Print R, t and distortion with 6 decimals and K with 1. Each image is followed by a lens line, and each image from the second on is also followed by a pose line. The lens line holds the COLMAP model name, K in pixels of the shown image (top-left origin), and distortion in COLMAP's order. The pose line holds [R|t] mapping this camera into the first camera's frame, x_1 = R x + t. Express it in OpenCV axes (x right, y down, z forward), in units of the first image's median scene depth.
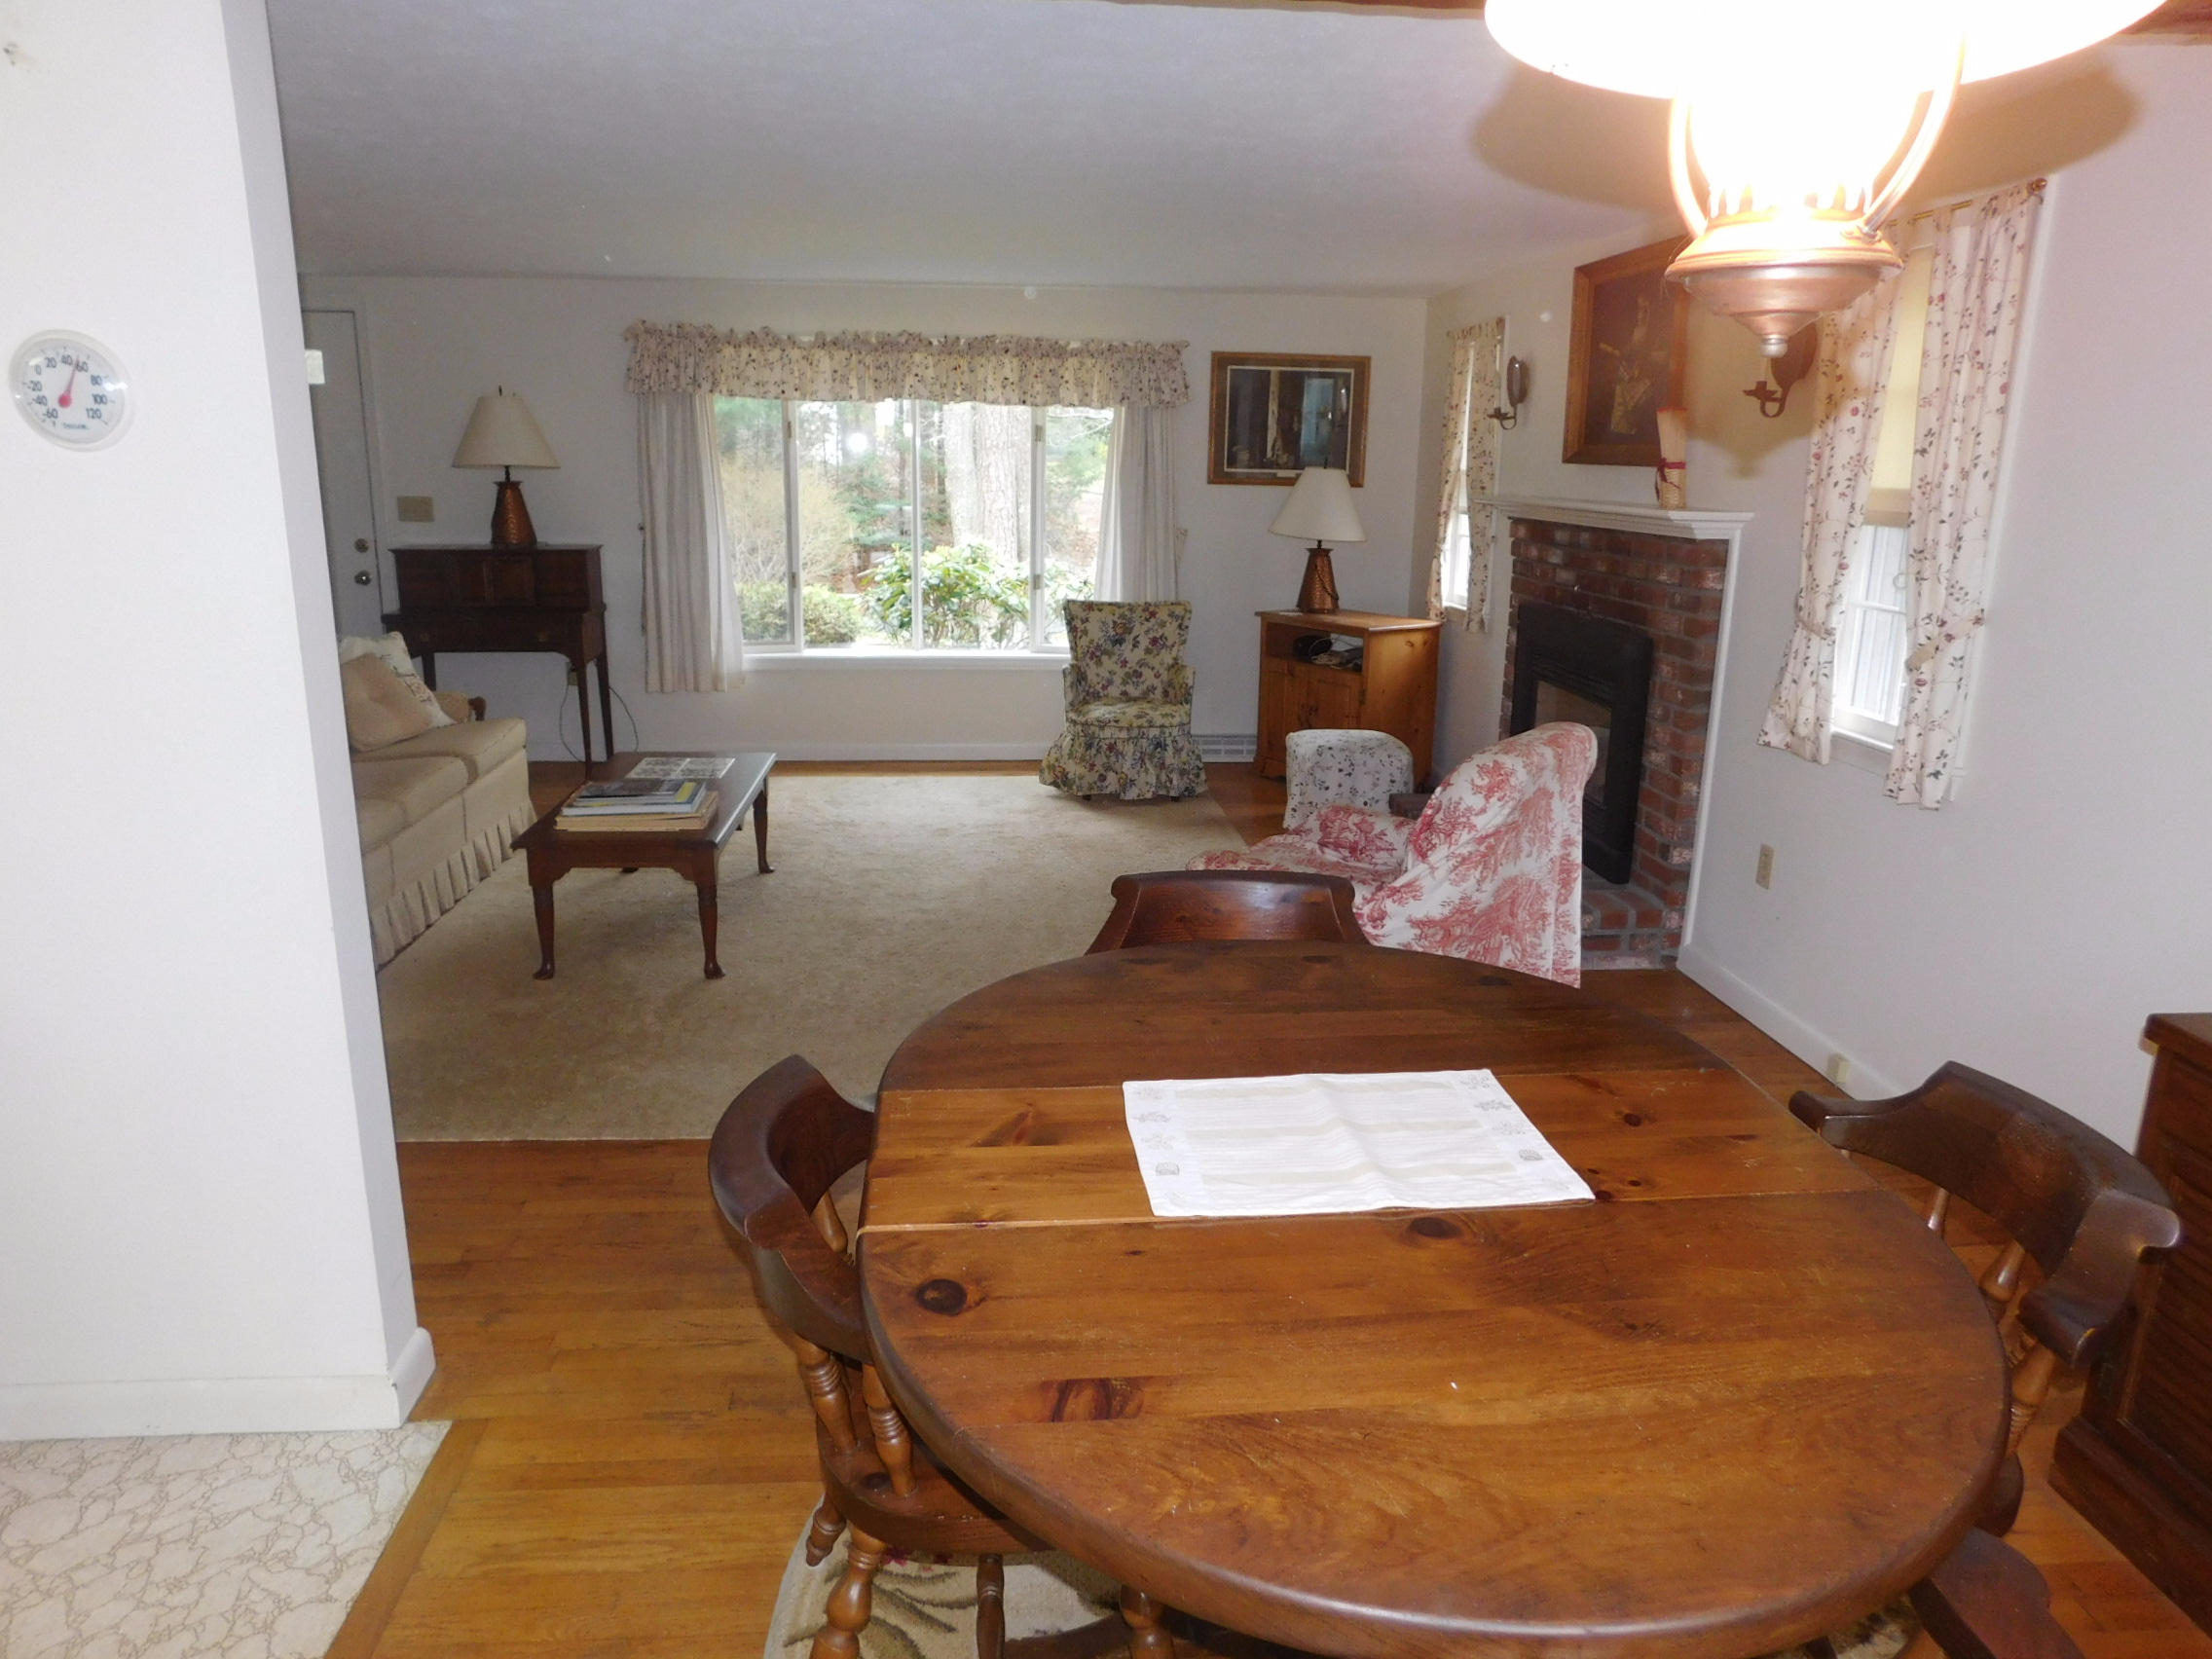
lens RADIAL K [[1452.3, 0, 1109.2], [0, 1452.3, 829.3], [0, 0, 1]] dist [-0.073436, 0.056471]
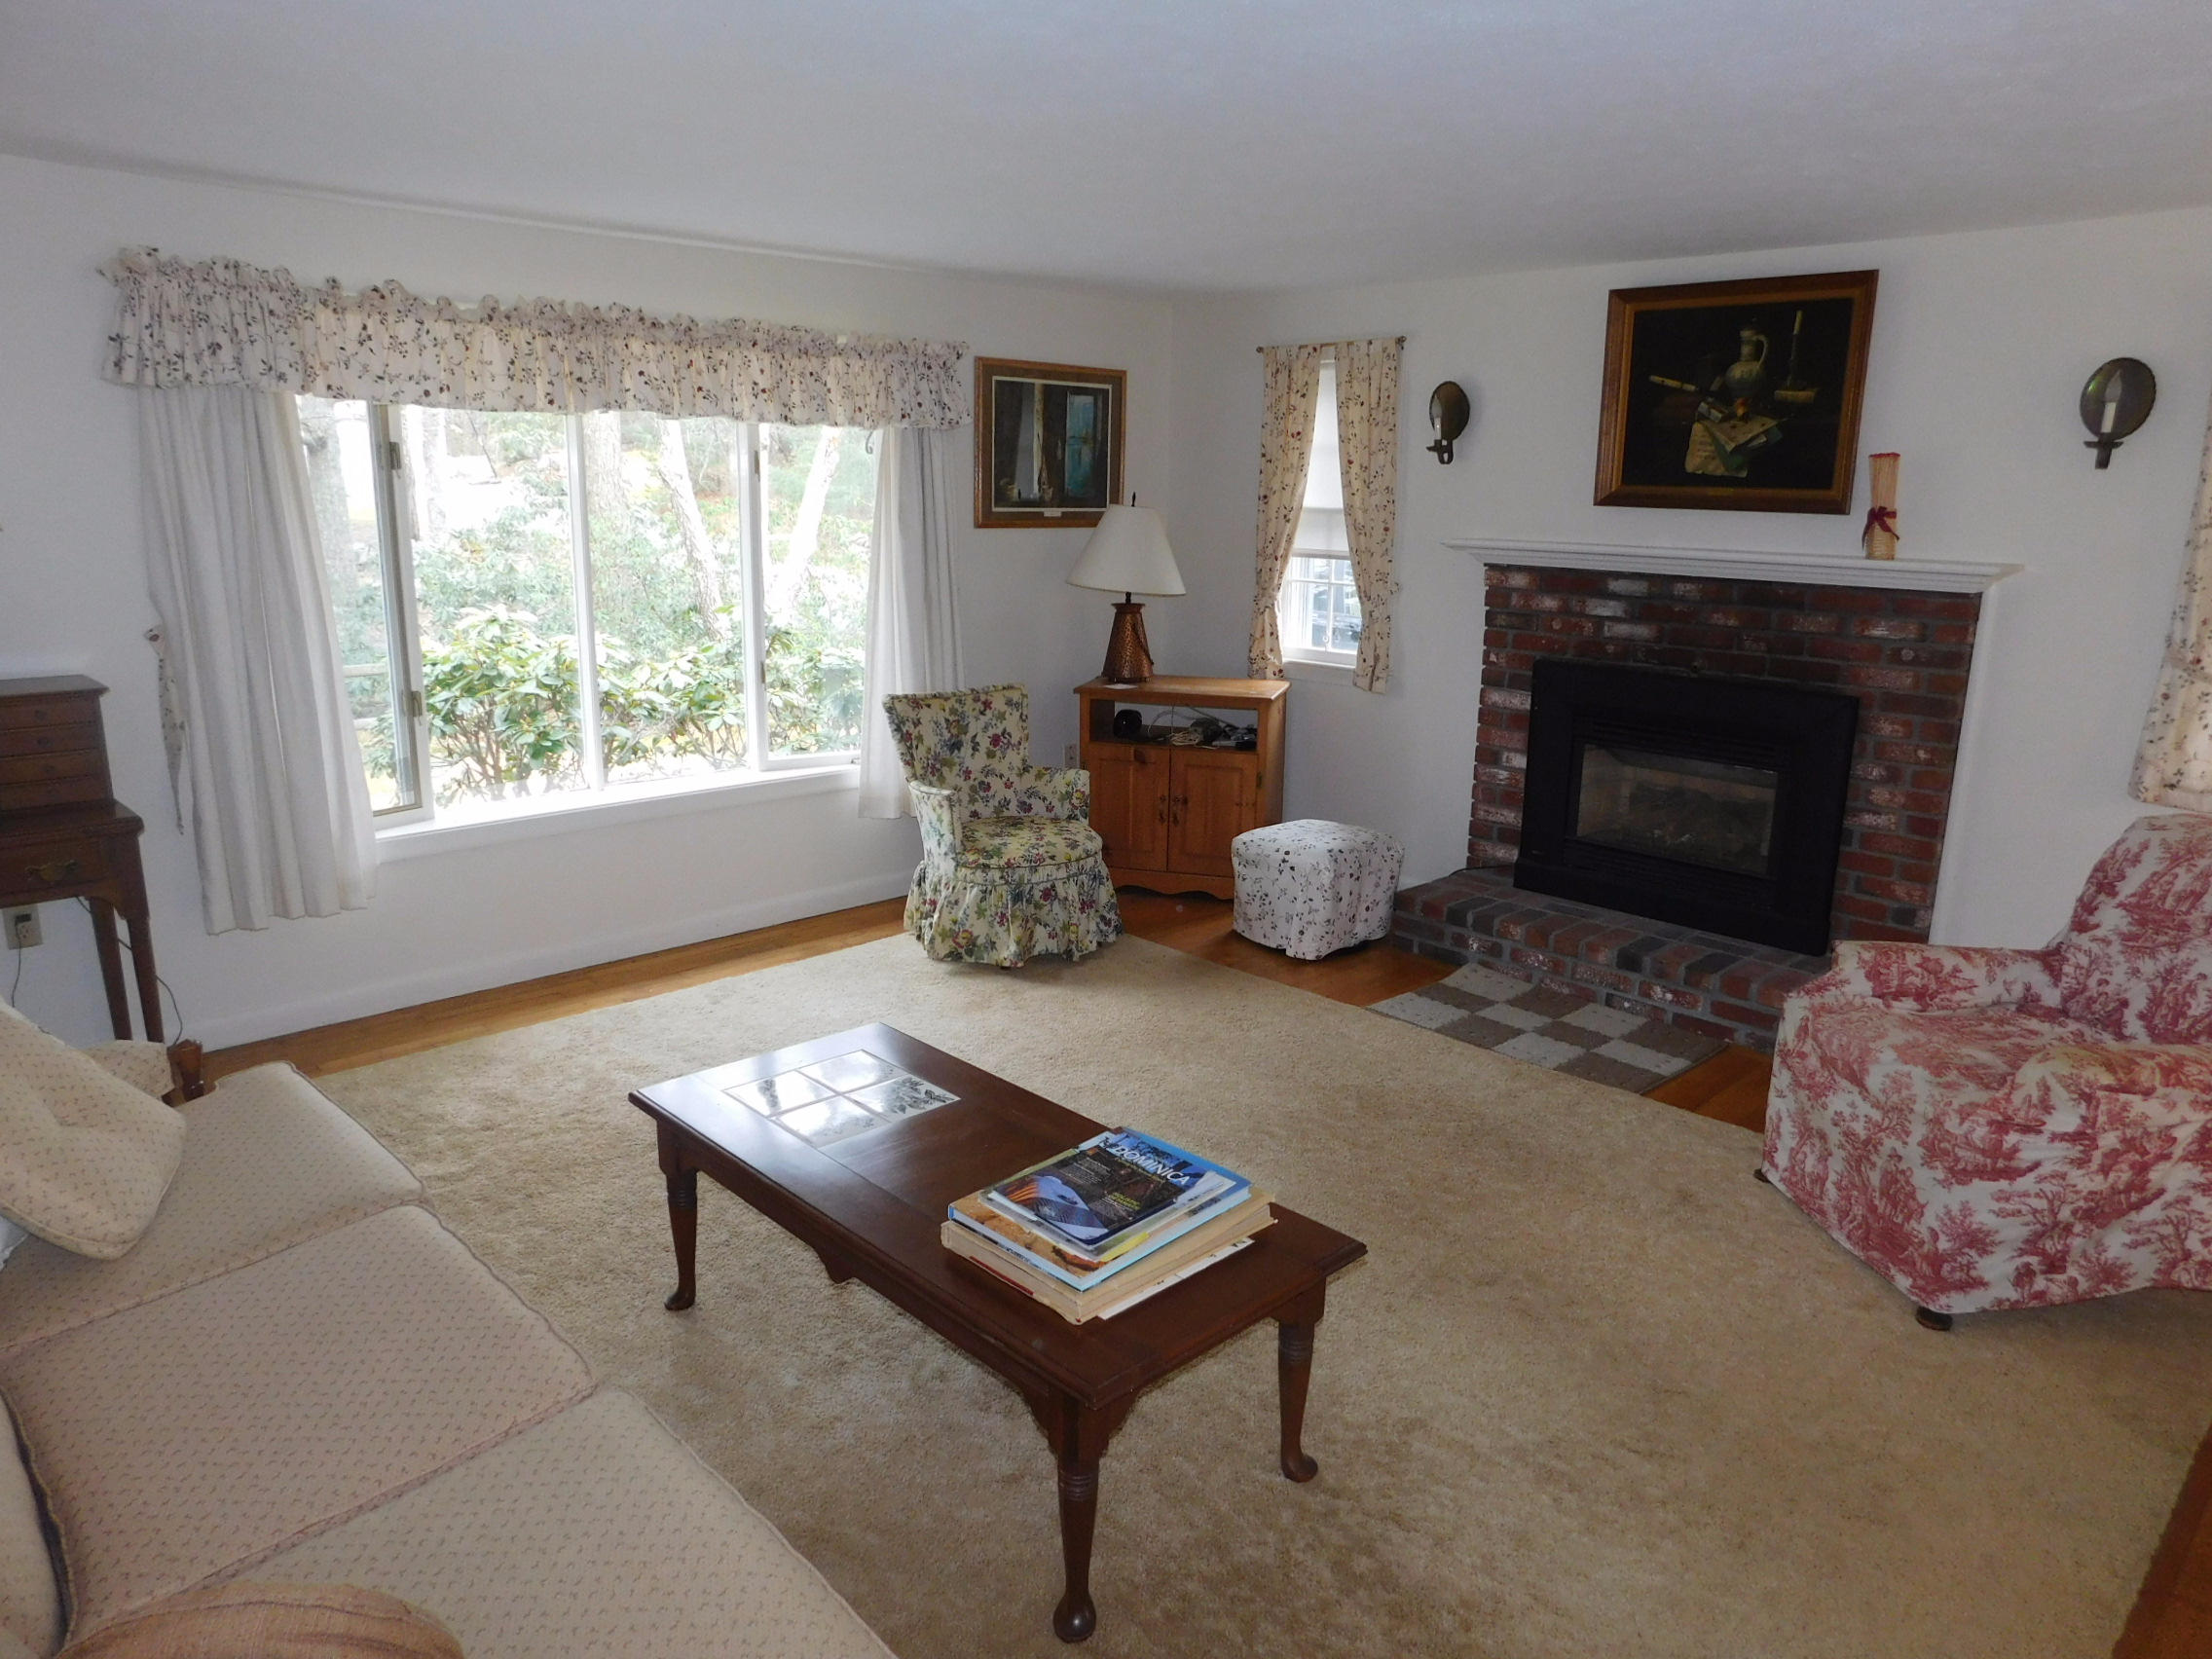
lens RADIAL K [[1452.3, 0, 1112.4], [0, 1452.3, 828.0], [0, 0, 1]] dist [-0.073436, 0.056471]
pose [[0.775486, -0.150653, 0.613128, -0.396891], [0.155049, 0.986818, 0.046366, -0.112061], [-0.612031, 0.059109, 0.788622, 0.378765]]
